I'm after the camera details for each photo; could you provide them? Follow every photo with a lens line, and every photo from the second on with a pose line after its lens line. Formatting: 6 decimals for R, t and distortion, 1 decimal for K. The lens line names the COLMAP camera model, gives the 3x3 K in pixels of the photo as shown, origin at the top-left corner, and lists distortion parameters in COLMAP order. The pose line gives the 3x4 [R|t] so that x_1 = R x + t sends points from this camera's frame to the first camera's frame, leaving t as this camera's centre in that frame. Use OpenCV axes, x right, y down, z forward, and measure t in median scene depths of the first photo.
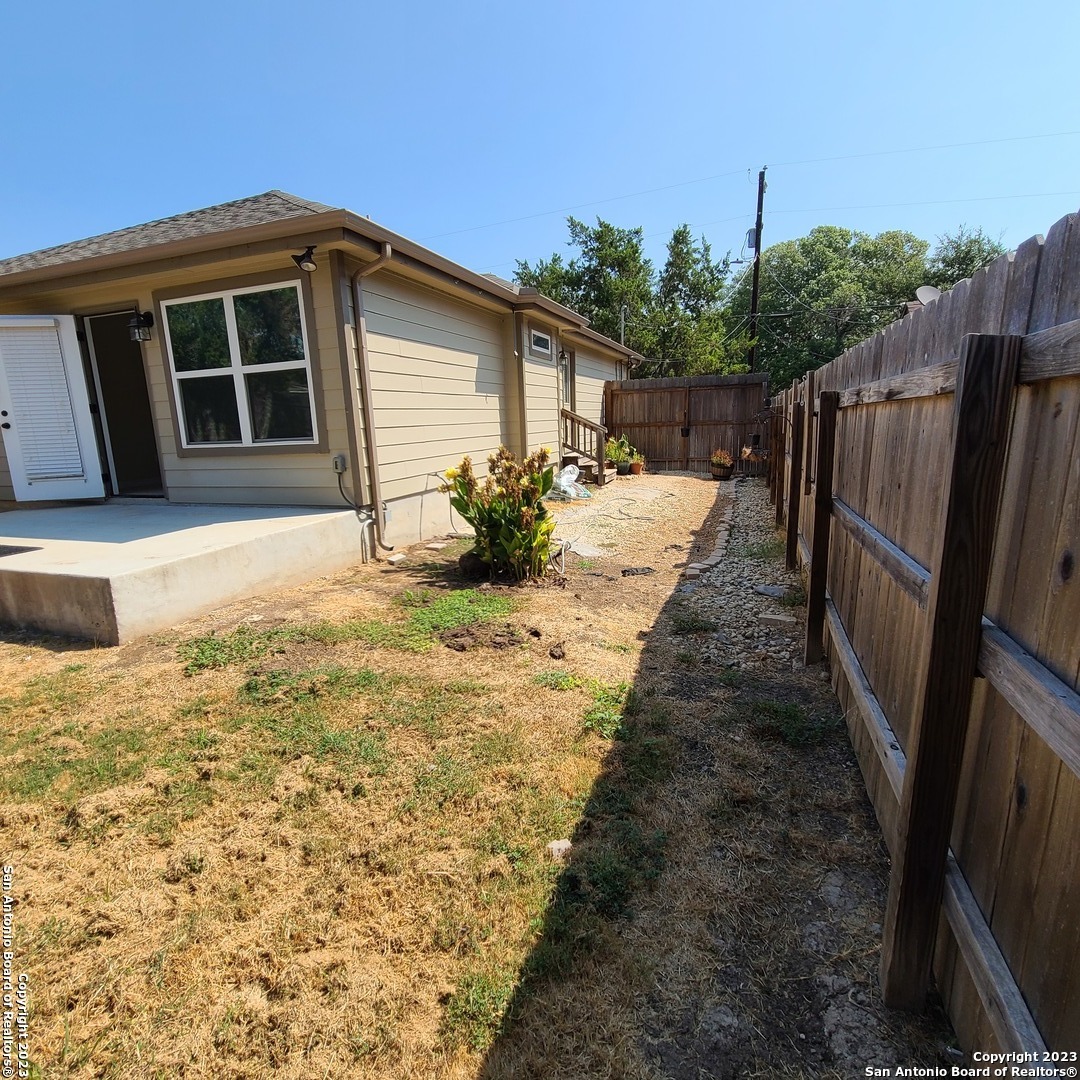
lens RADIAL K [[591.3, 0, 534.8], [0, 591.3, 540.8], [0, 0, 1]] dist [-0.001750, 0.000362]
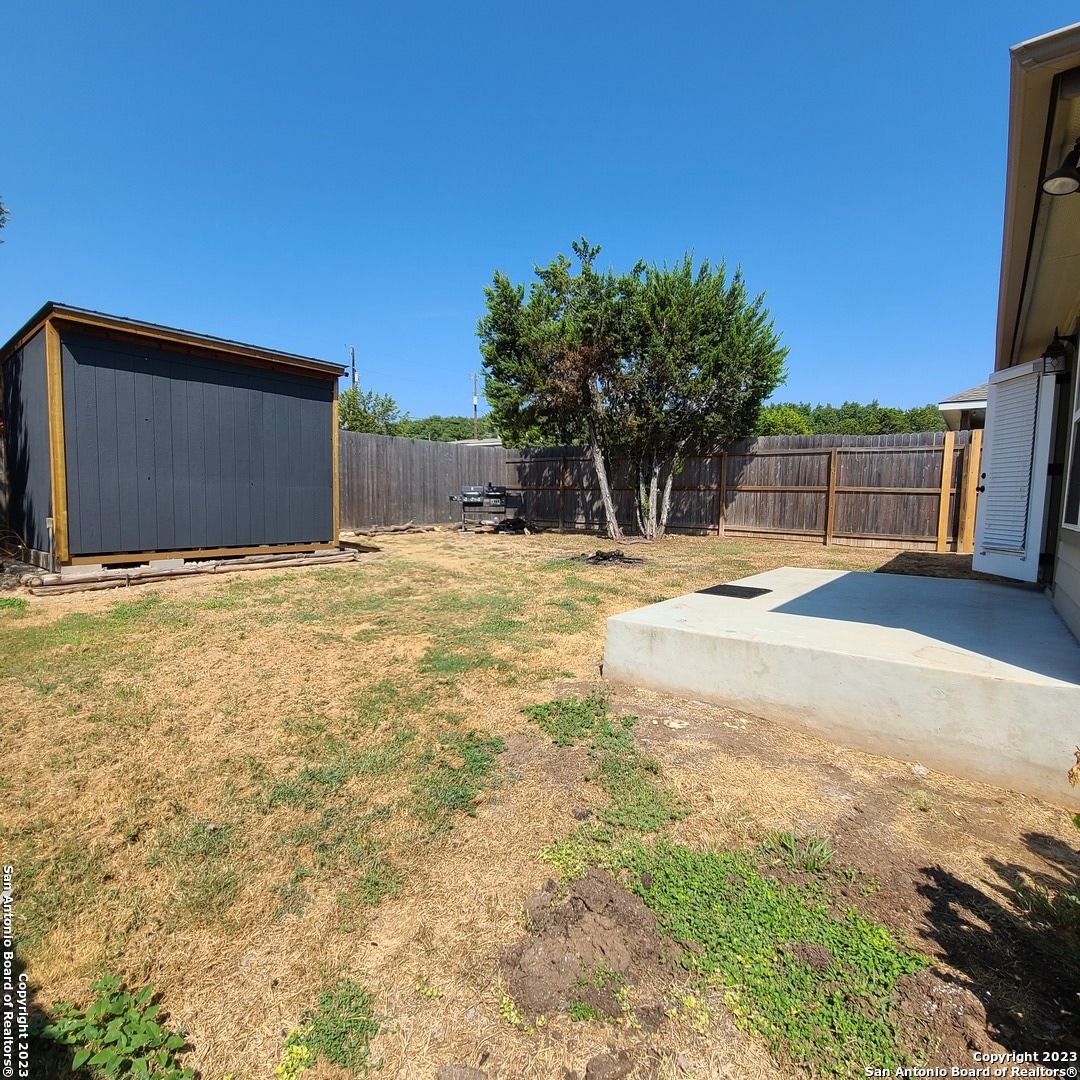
lens RADIAL K [[591.3, 0, 533.3], [0, 591.3, 544.0], [0, 0, 1]] dist [-0.001750, 0.000362]
pose [[-0.306180, 0.105682, -0.946089, 0.261299], [-0.202167, 0.963932, 0.173102, -0.167238], [0.930259, 0.244268, -0.273771, 0.798679]]
